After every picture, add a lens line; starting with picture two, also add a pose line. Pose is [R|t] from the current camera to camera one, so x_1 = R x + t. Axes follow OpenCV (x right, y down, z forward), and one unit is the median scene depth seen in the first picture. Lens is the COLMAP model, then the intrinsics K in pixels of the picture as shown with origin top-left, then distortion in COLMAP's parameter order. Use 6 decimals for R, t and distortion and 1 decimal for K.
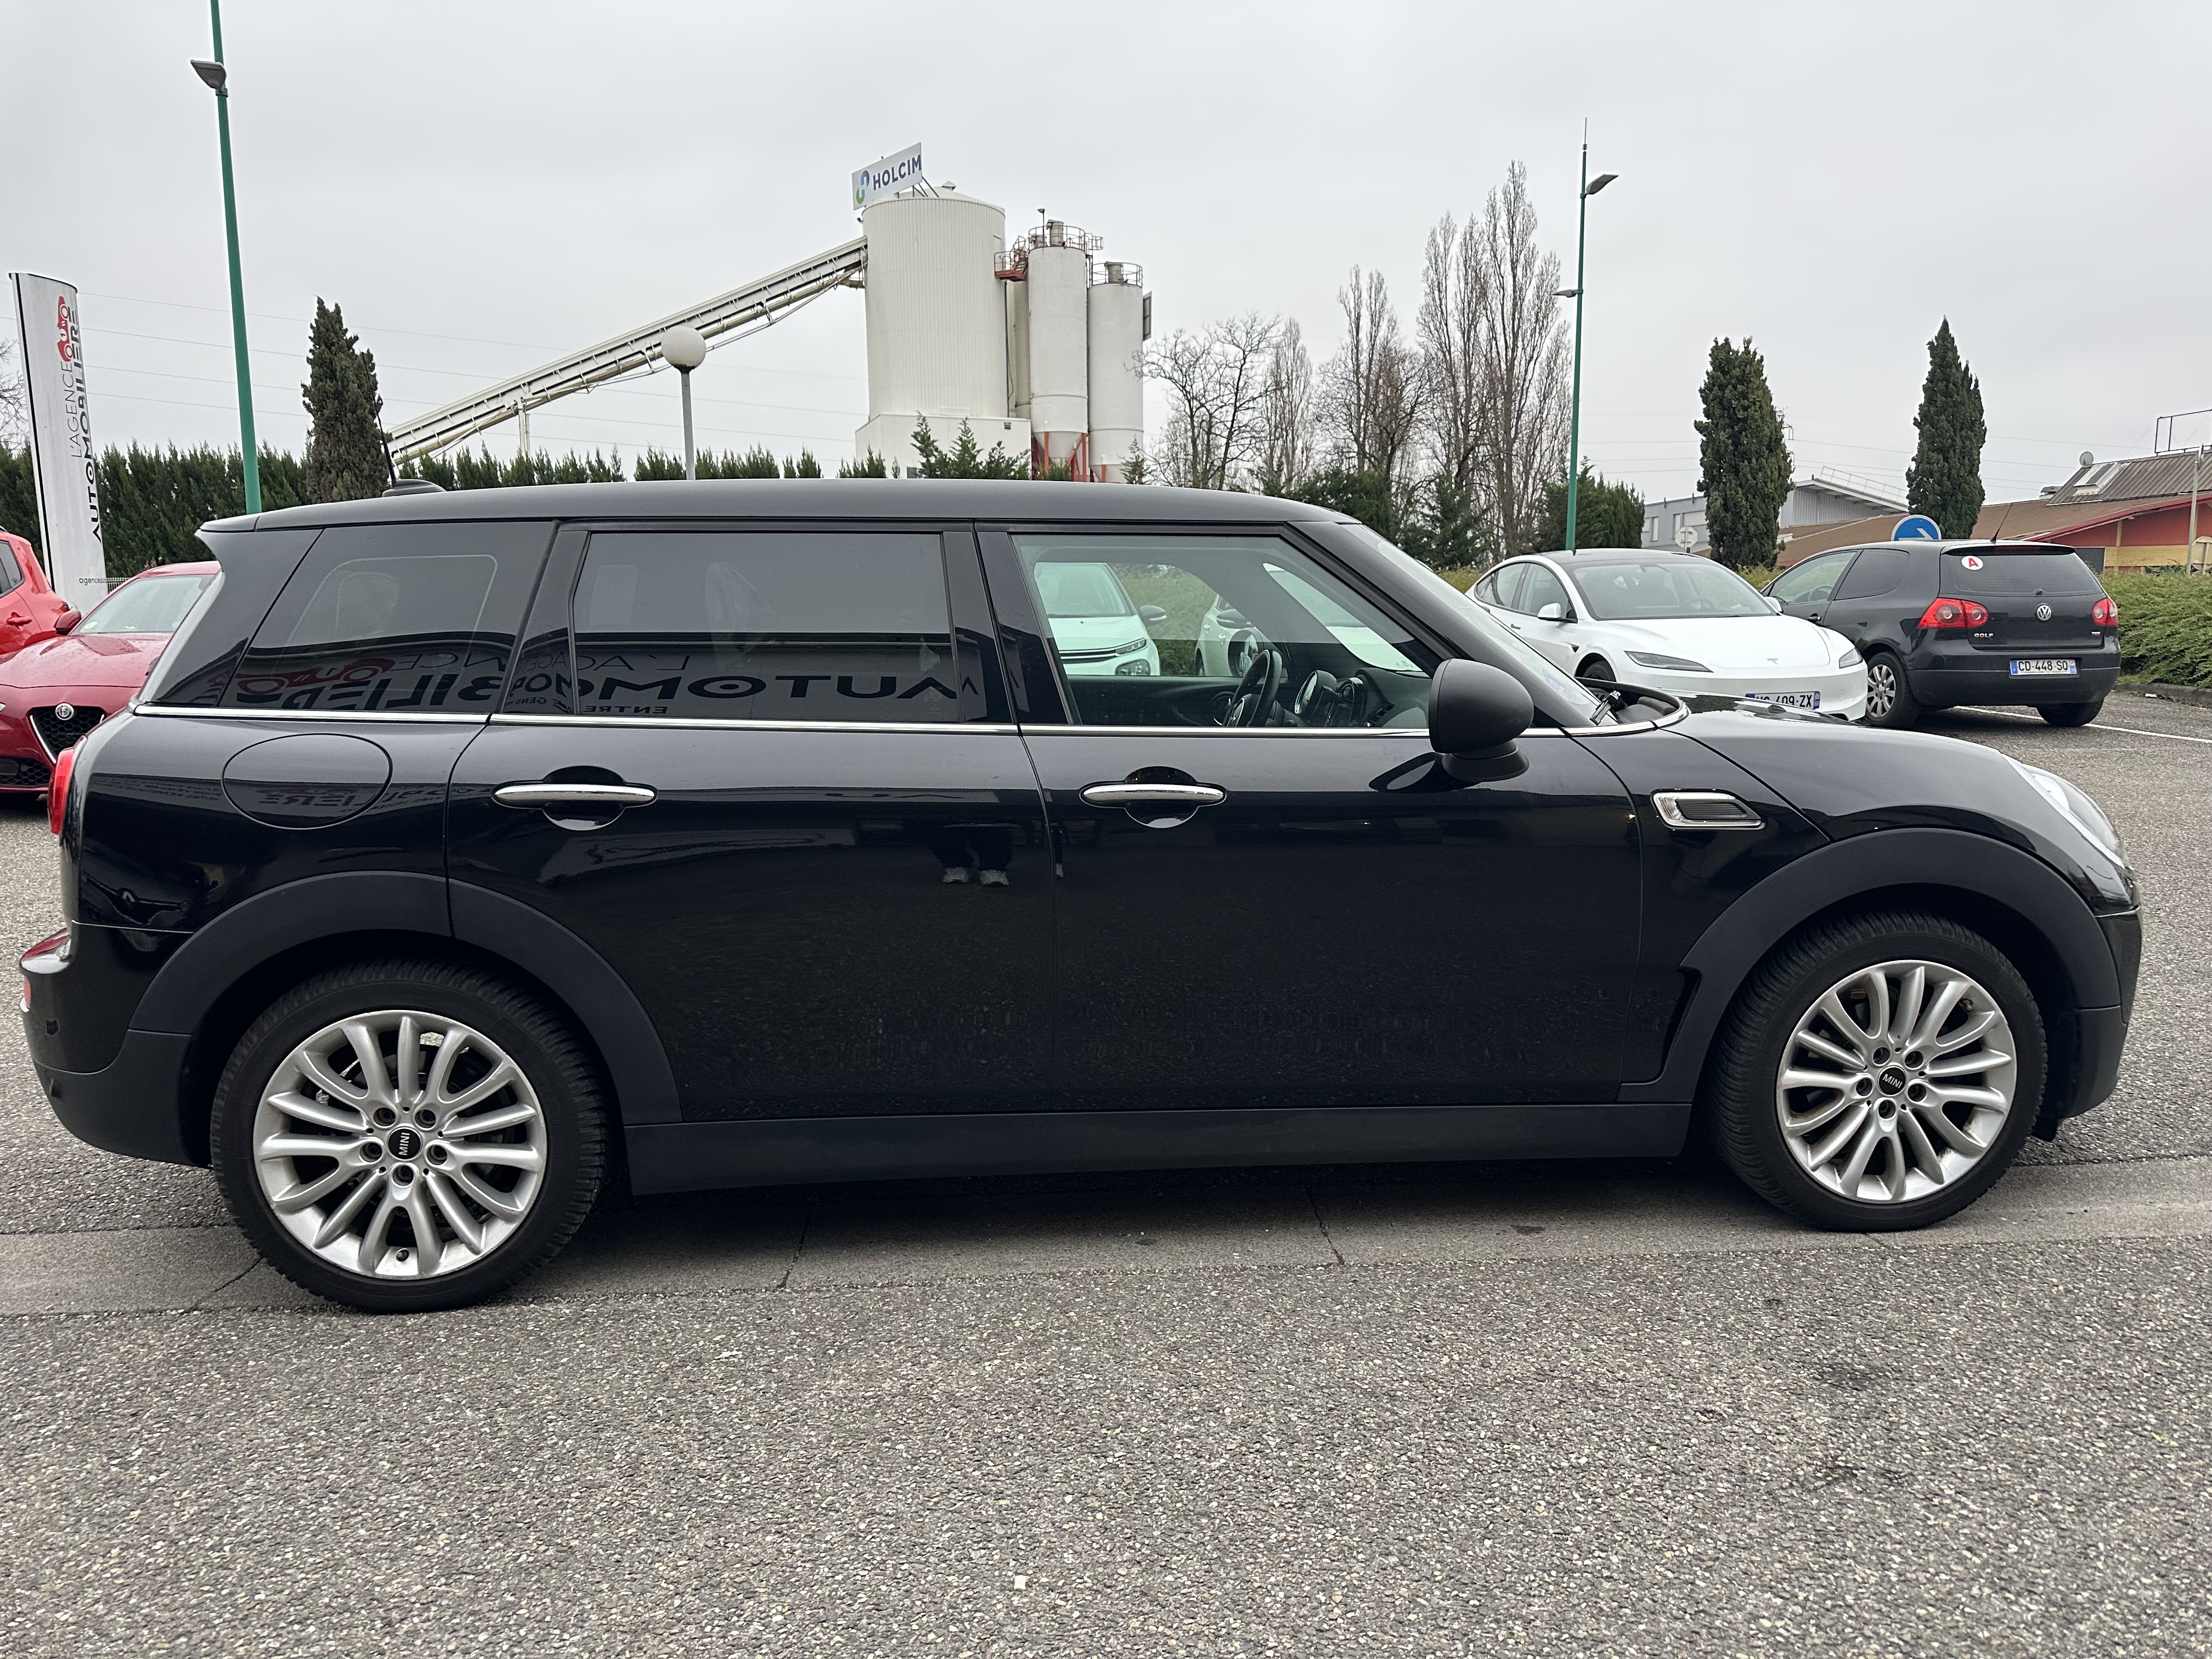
lens RADIAL K [[1562.7, 0, 1122.9], [0, 1562.7, 843.8], [0, 0, 1]] dist [0.031266, -0.043419]
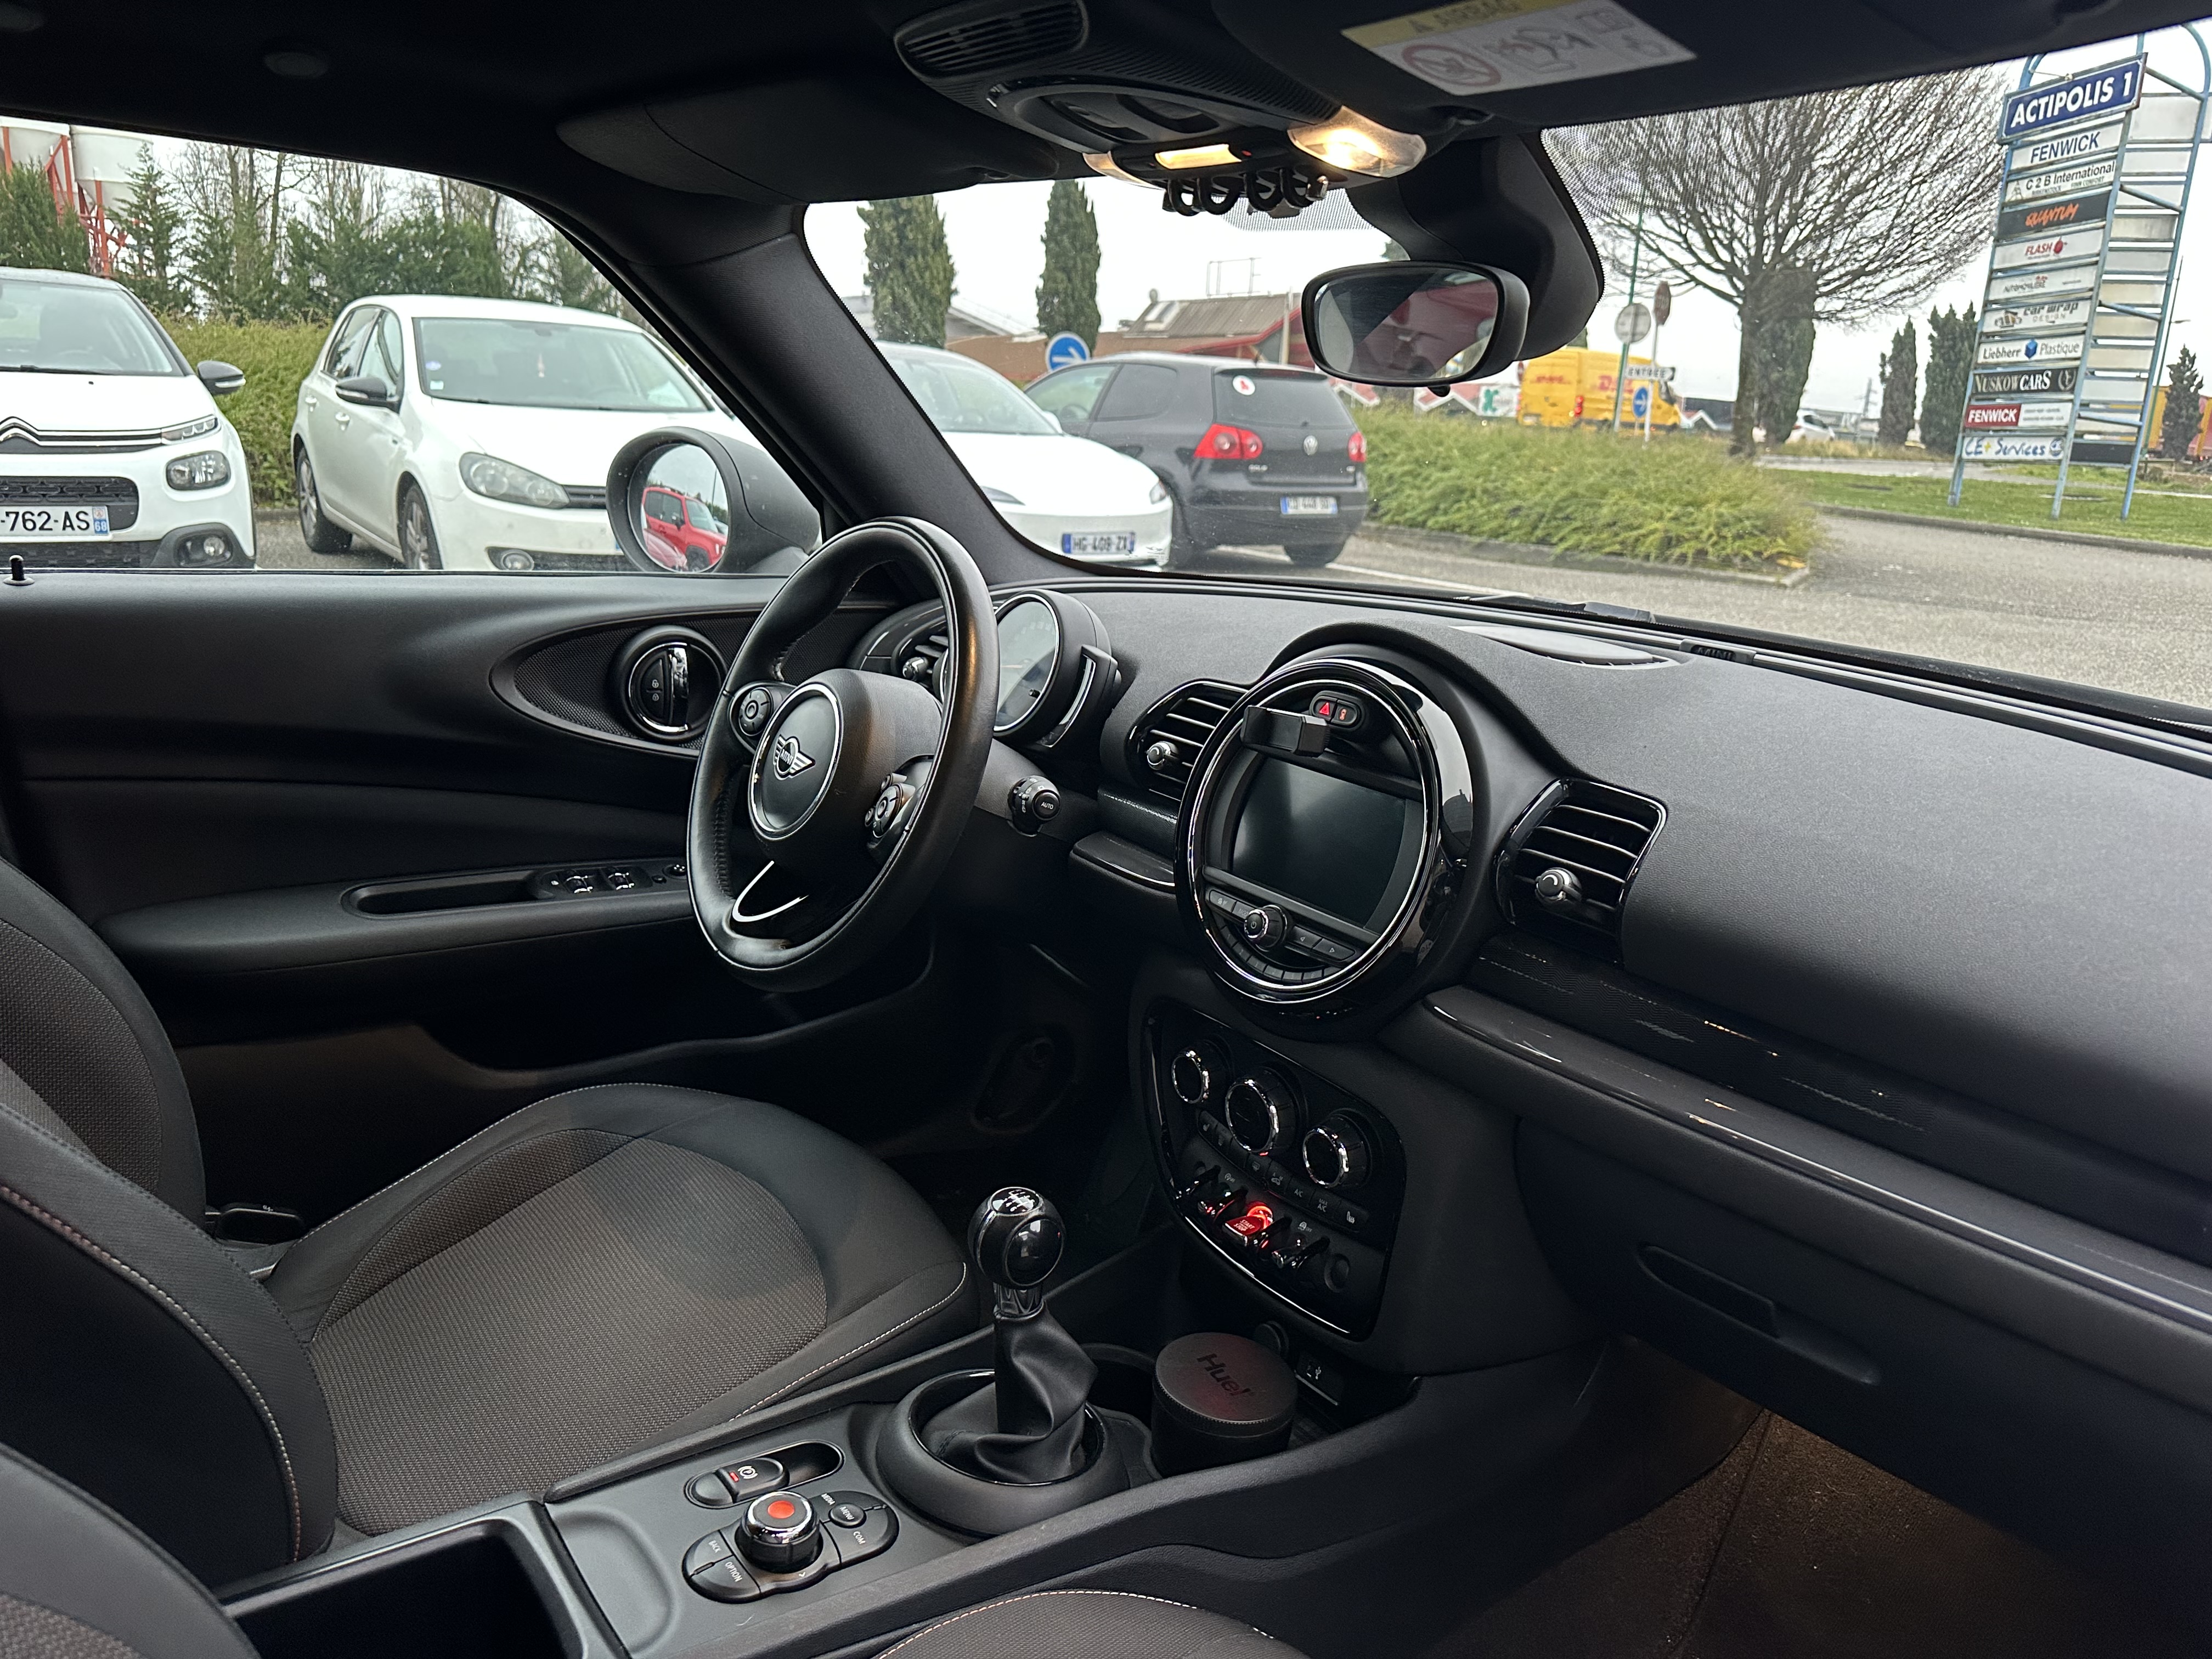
lens RADIAL K [[1562.7, 0, 1111.2], [0, 1562.7, 828.2], [0, 0, 1]] dist [0.031266, -0.043419]
pose [[0.858485, -0.079064, 0.506708, -0.001553], [0.020563, 0.992557, 0.120036, -0.025740], [-0.512427, -0.092630, 0.853721, 0.176433]]
